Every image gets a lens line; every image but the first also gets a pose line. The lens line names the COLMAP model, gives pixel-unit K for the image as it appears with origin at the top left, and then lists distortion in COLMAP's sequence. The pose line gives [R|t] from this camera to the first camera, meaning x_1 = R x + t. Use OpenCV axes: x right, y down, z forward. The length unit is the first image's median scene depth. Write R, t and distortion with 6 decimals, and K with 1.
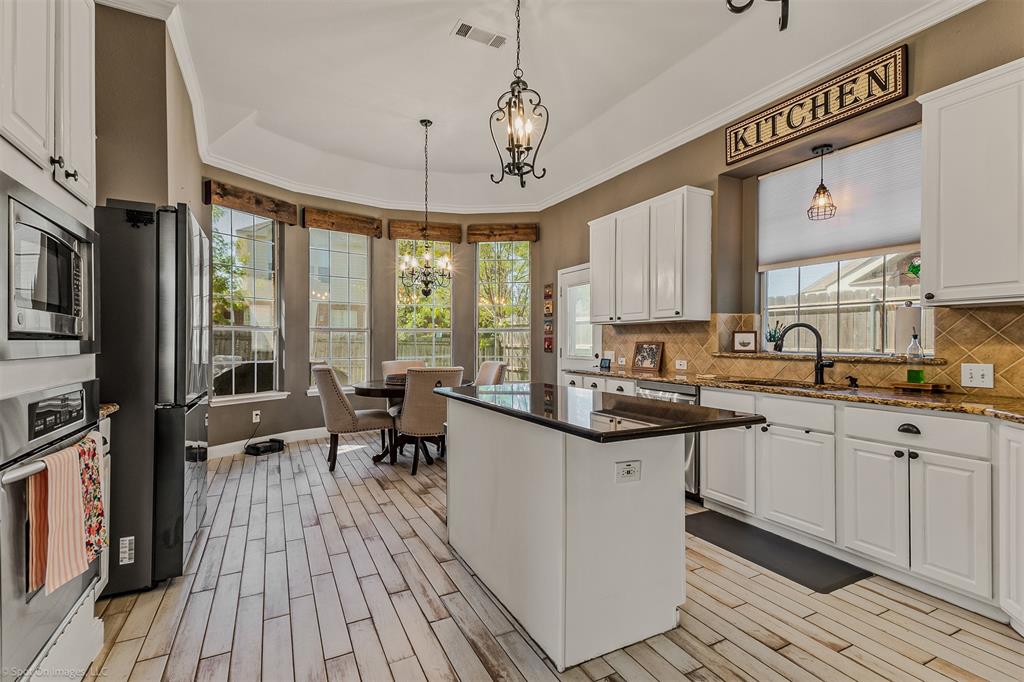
lens RADIAL K [[476.8, 0, 512.0], [0, 476.8, 341.0], [0, 0, 1]] dist [0.028773, -0.000061]
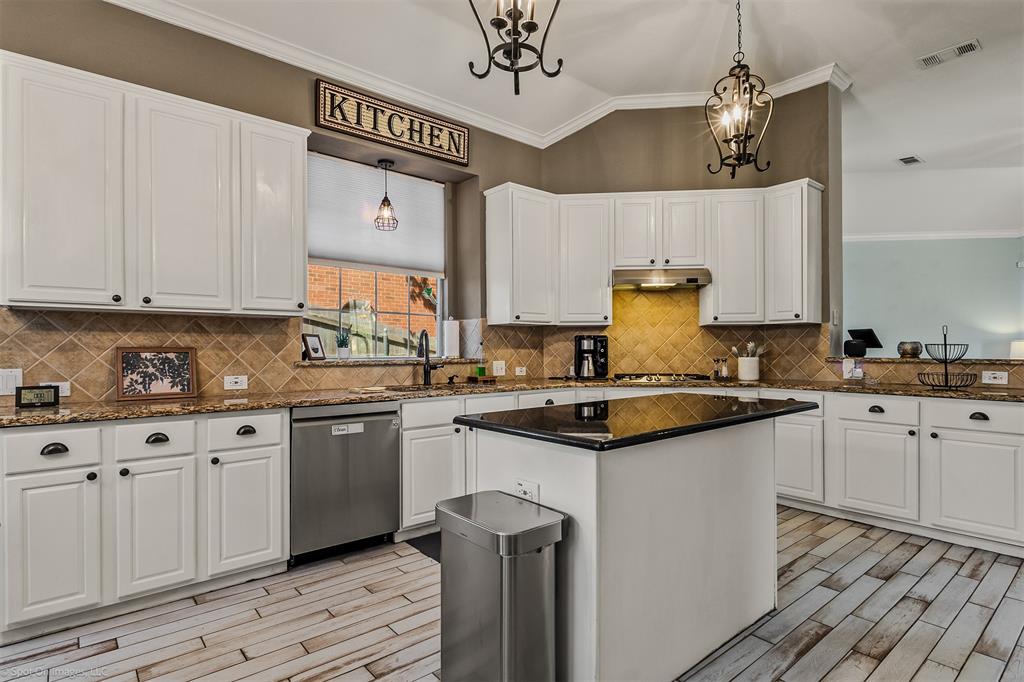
lens RADIAL K [[519.3, 0, 511.8], [0, 519.3, 357.3], [0, 0, 1]] dist [-0.016902, 0.000162]
pose [[-0.223223, -0.021069, 0.974540, -0.512291], [-0.003446, 0.999777, 0.020826, -0.000693], [-0.974761, 0.001290, -0.223246, 0.965233]]
